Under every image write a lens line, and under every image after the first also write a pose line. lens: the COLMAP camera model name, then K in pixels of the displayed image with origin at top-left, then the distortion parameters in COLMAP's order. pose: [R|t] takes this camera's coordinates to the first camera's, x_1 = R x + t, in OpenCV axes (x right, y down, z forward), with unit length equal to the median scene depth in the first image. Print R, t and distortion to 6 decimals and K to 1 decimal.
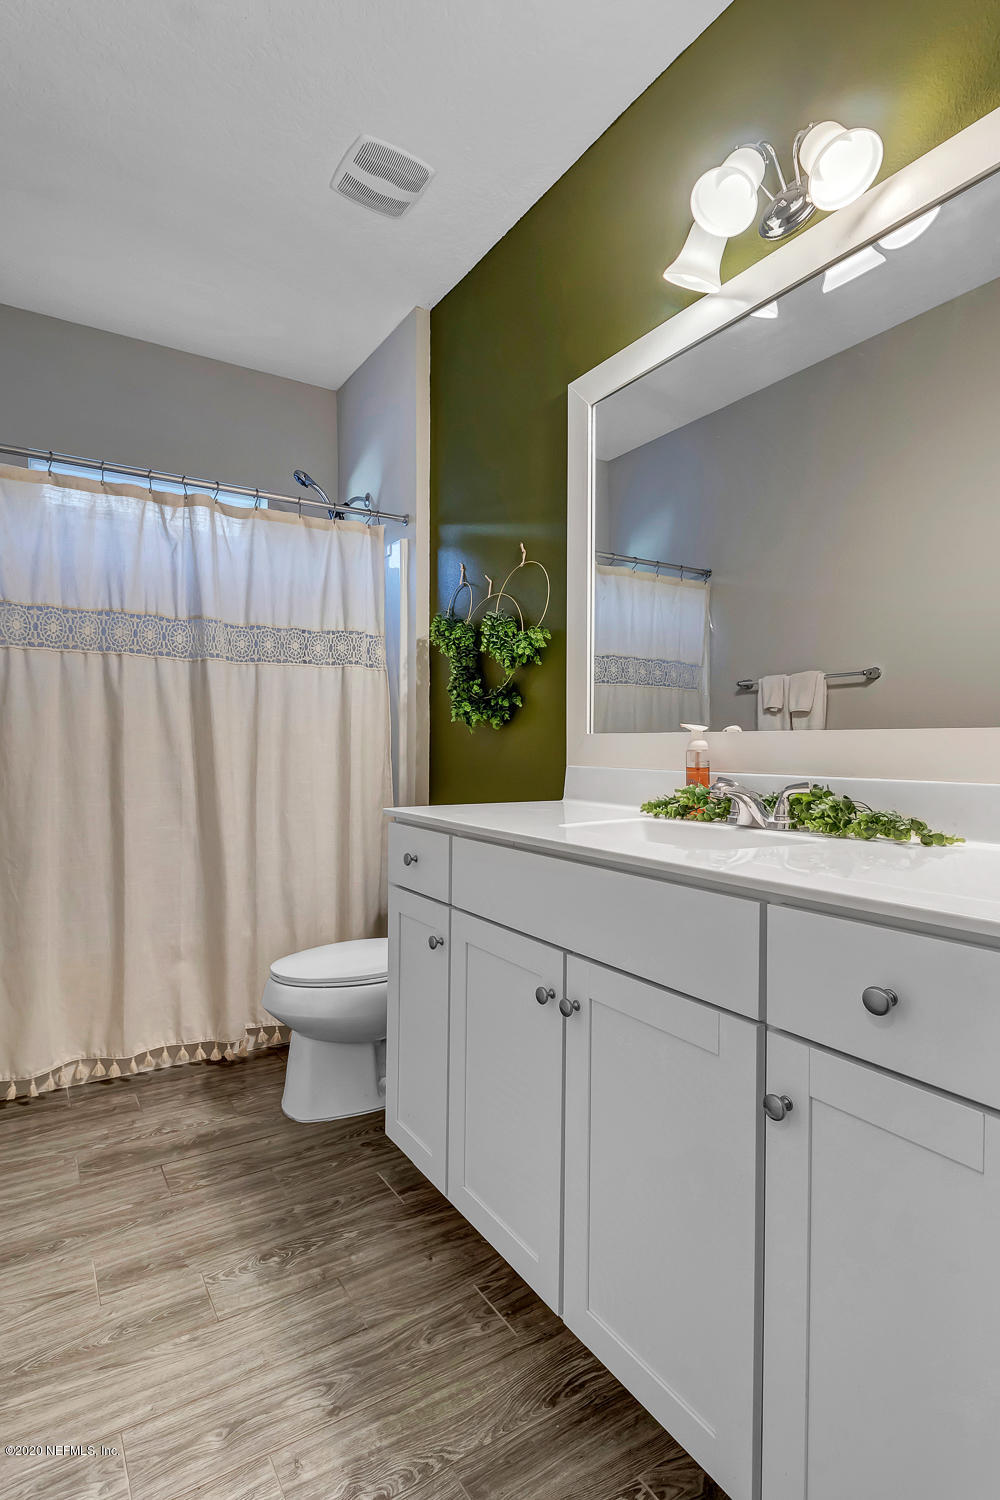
lens RADIAL K [[746.2, 0, 492.0], [0, 746.2, 749.7], [0, 0, 1]] dist [0.001410, -0.001396]
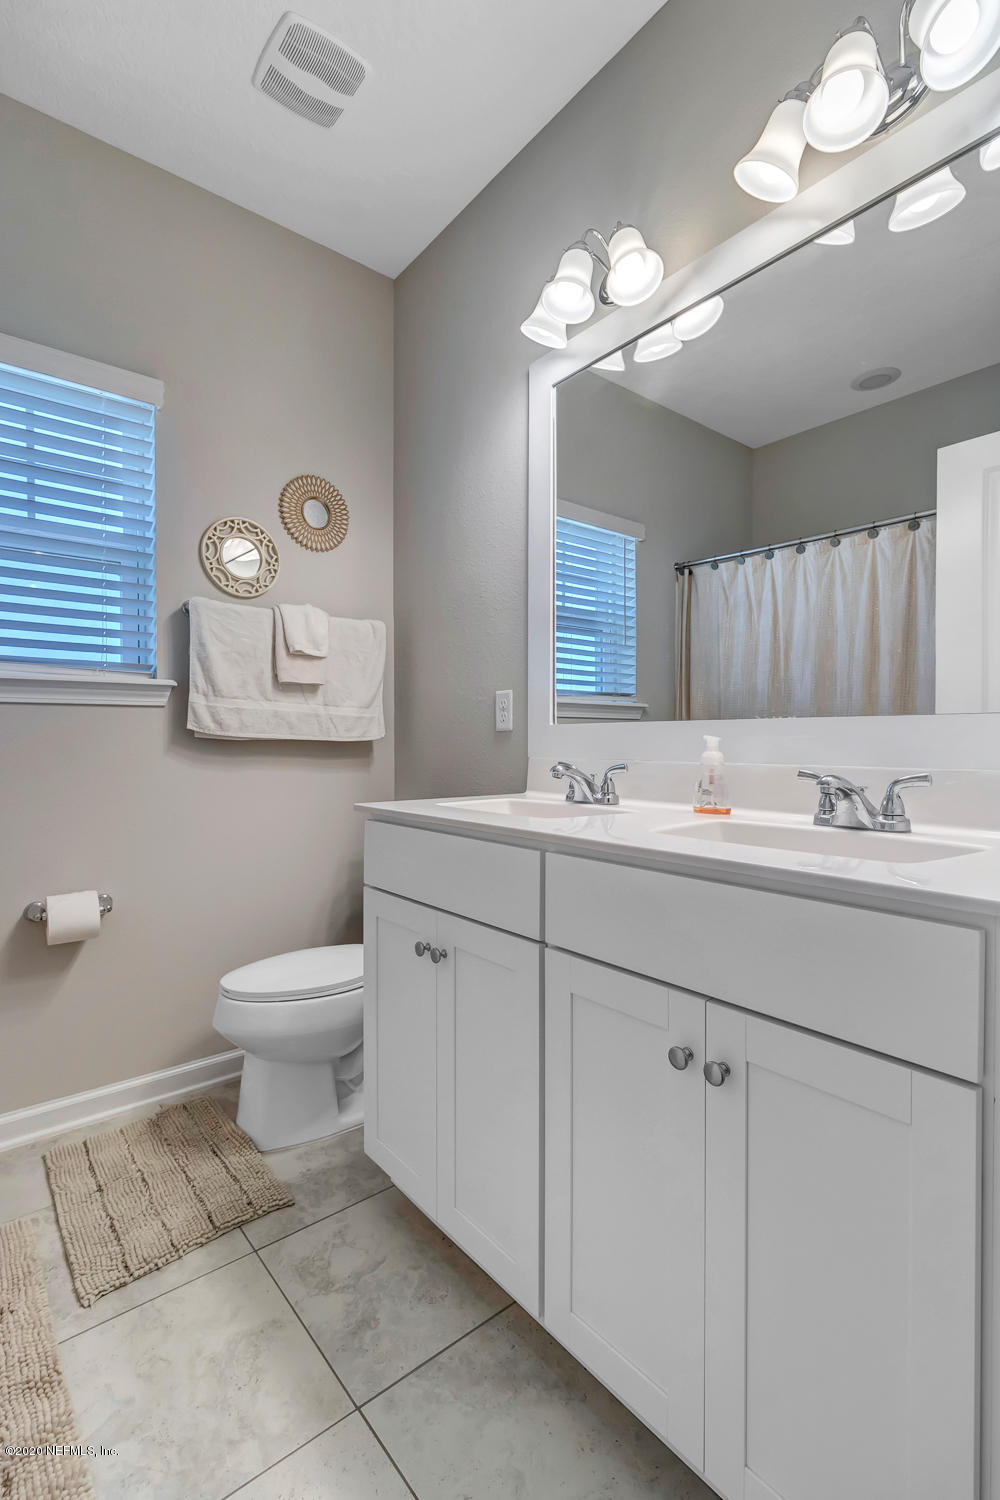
lens RADIAL K [[705.9, 0, 508.7], [0, 705.9, 749.0], [0, 0, 1]] dist [0.015442, 0.000875]
pose [[0.992591, -0.021880, 0.119518, -0.068559], [0.020674, 0.999722, 0.011322, -0.000203], [-0.119732, -0.008768, 0.992768, 0.110148]]
